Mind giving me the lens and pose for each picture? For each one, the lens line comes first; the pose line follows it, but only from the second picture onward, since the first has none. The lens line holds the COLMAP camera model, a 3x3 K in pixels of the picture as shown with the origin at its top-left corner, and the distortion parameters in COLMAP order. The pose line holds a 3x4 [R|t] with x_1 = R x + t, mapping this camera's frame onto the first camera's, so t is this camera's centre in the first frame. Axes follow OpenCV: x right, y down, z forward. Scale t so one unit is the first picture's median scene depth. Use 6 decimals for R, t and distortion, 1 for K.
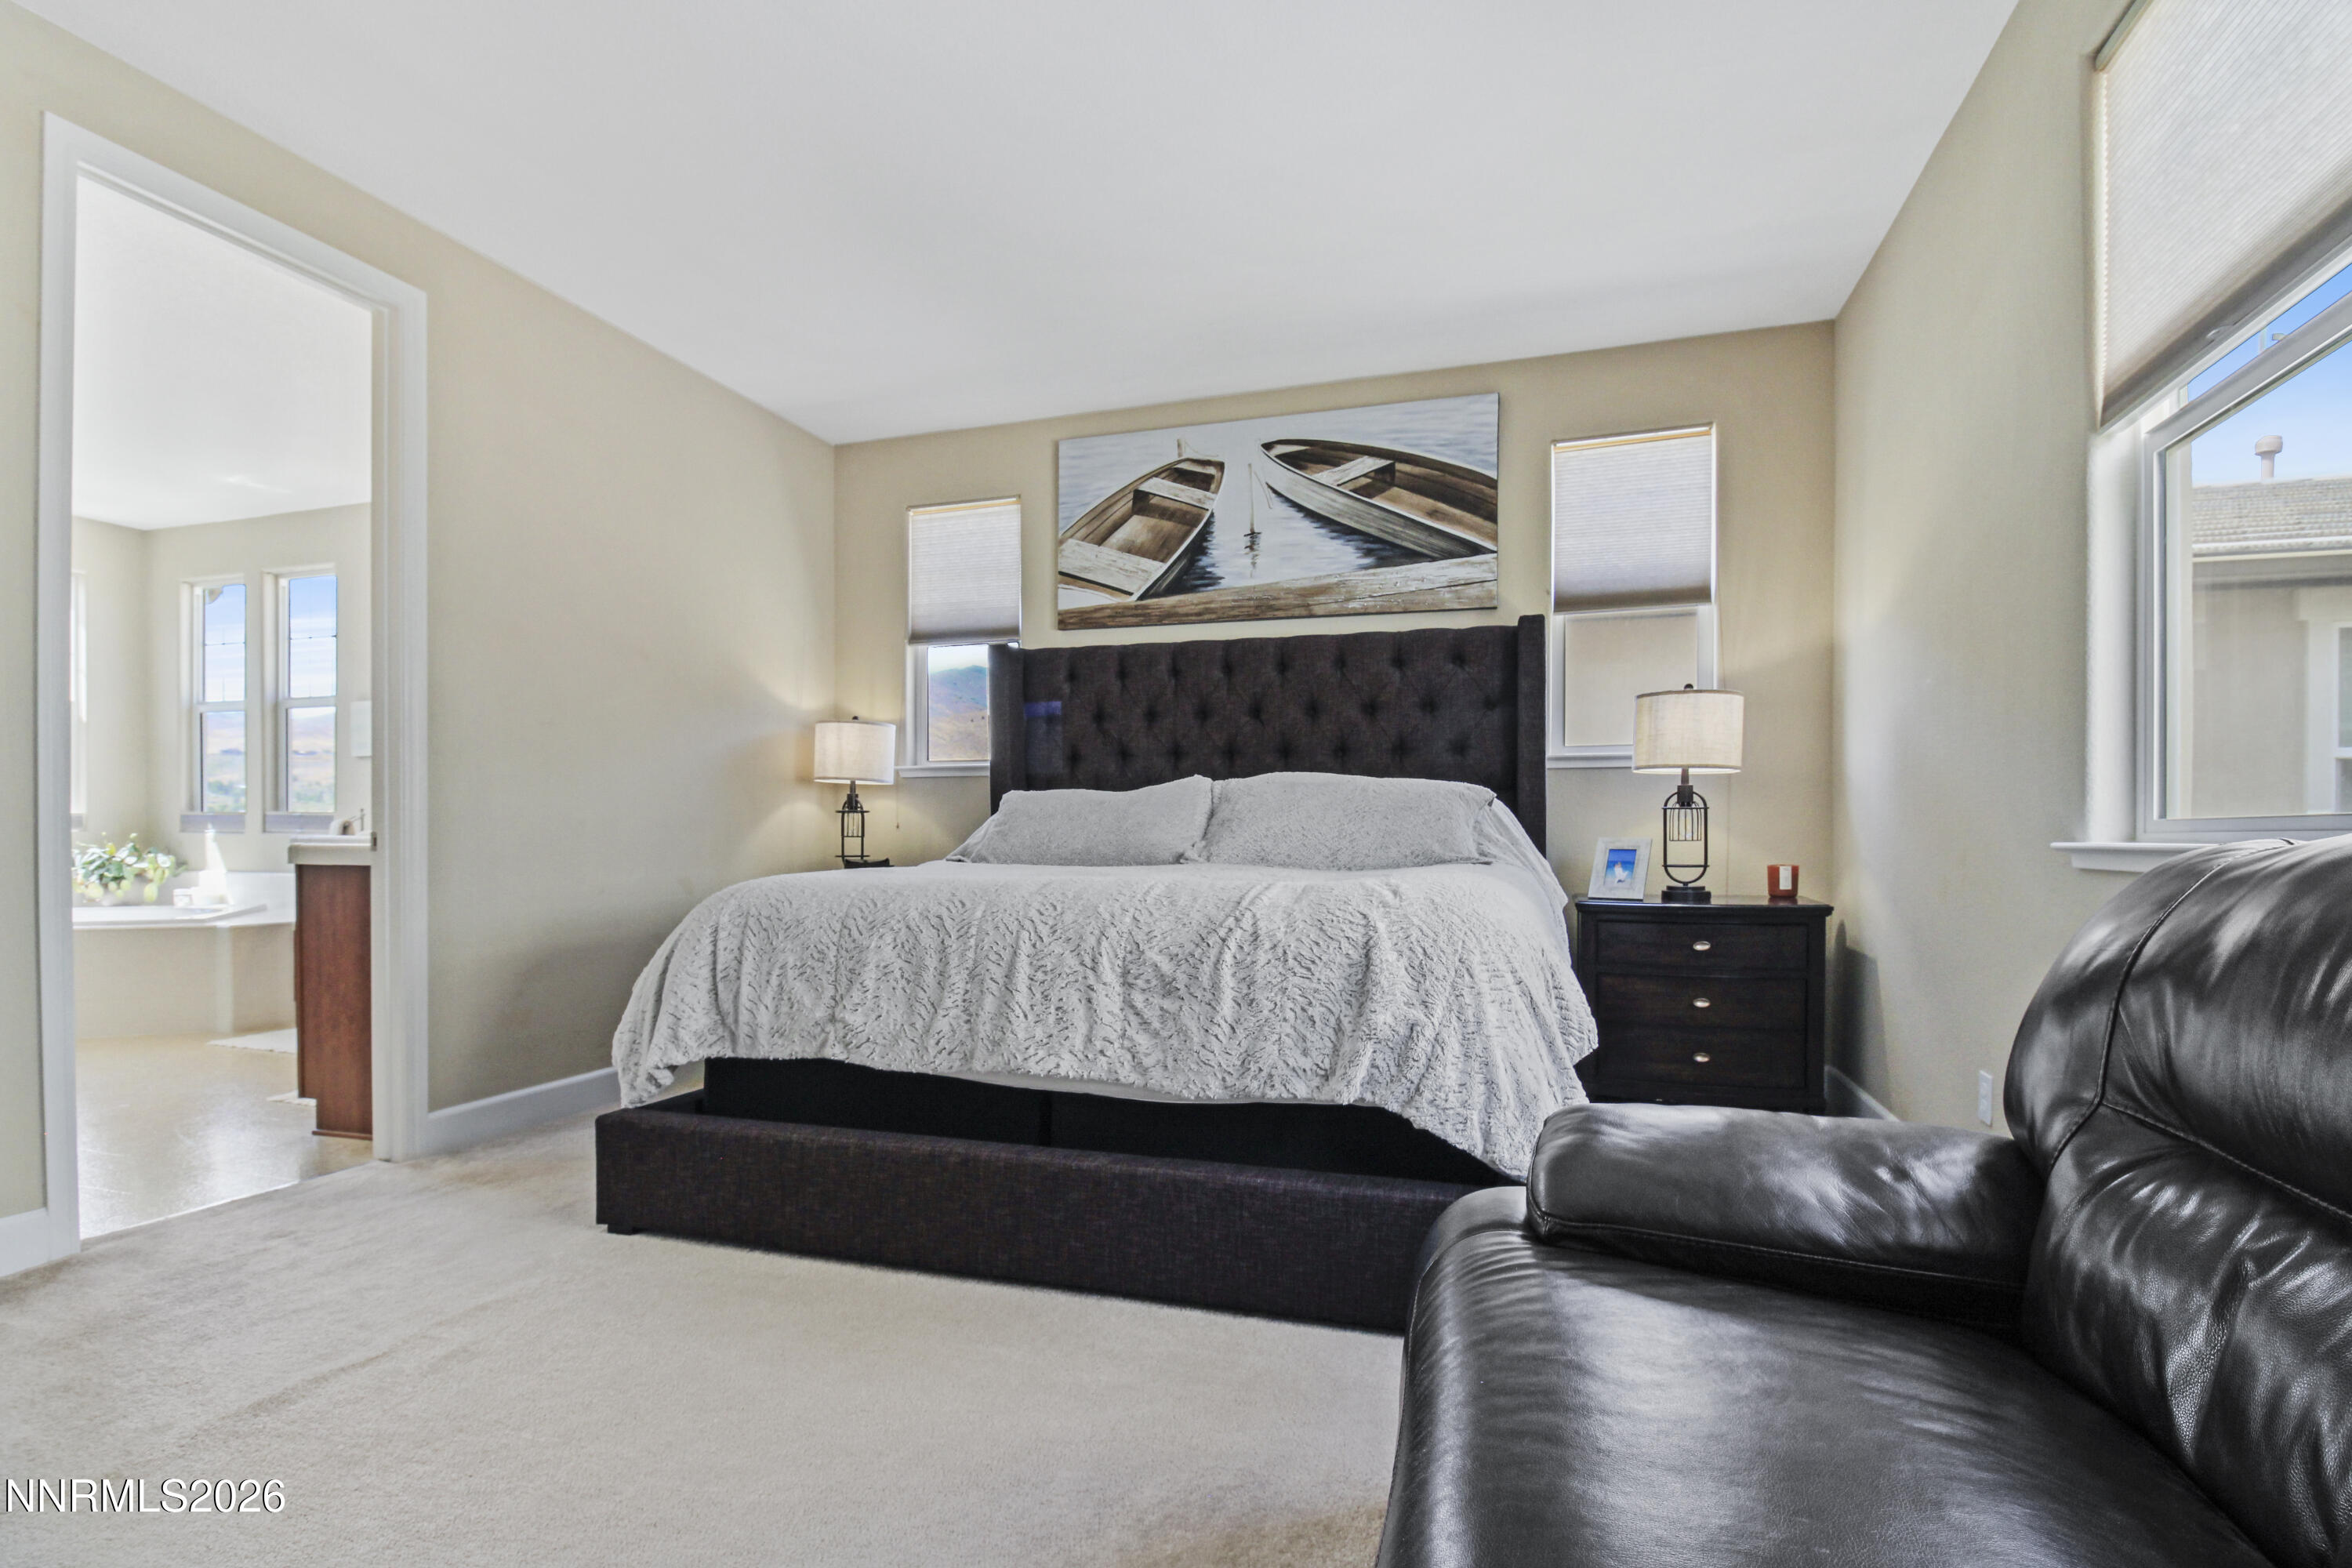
lens RADIAL K [[1138.8, 0, 1150.1], [0, 1138.8, 837.6], [0, 0, 1]] dist [-0.001730, -0.000966]
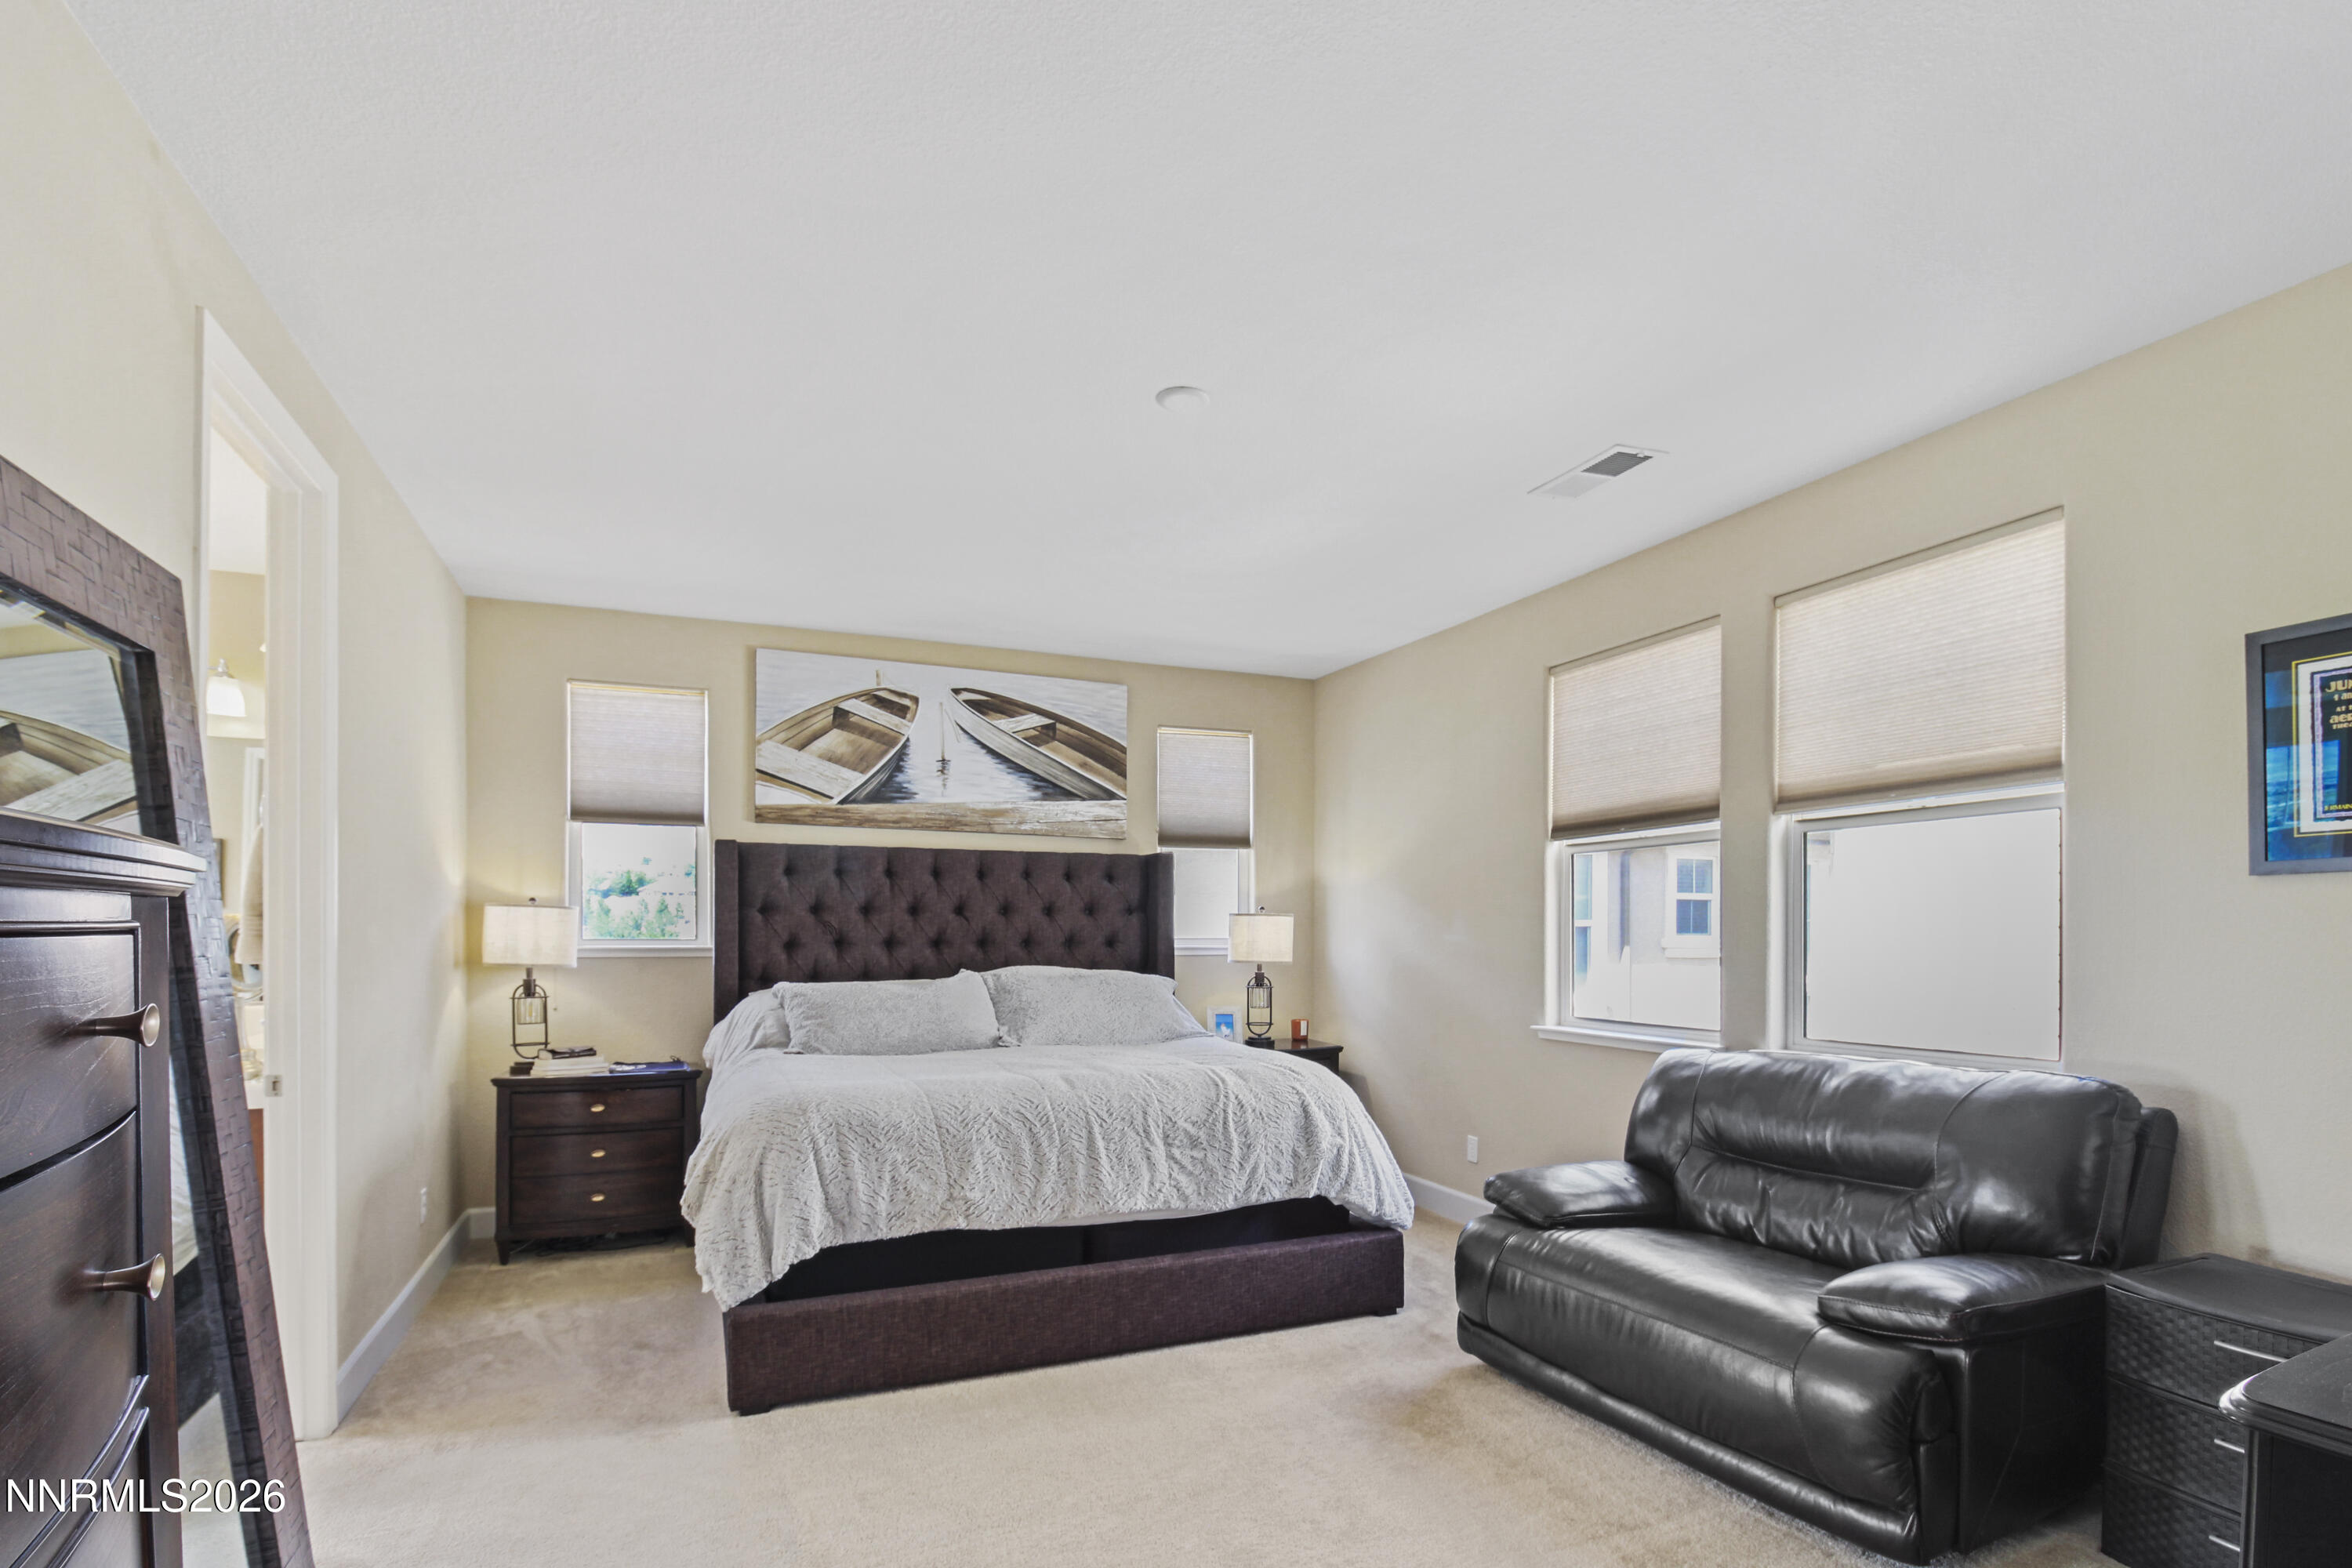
lens RADIAL K [[1180.7, 0, 1182.4], [0, 1180.7, 926.9], [0, 0, 1]] dist [-0.000193, -0.000025]
pose [[0.746572, 0.000183, 0.665304, -0.583989], [0.004193, 0.999979, -0.004981, -0.085964], [-0.665291, 0.006509, 0.746556, -0.113760]]
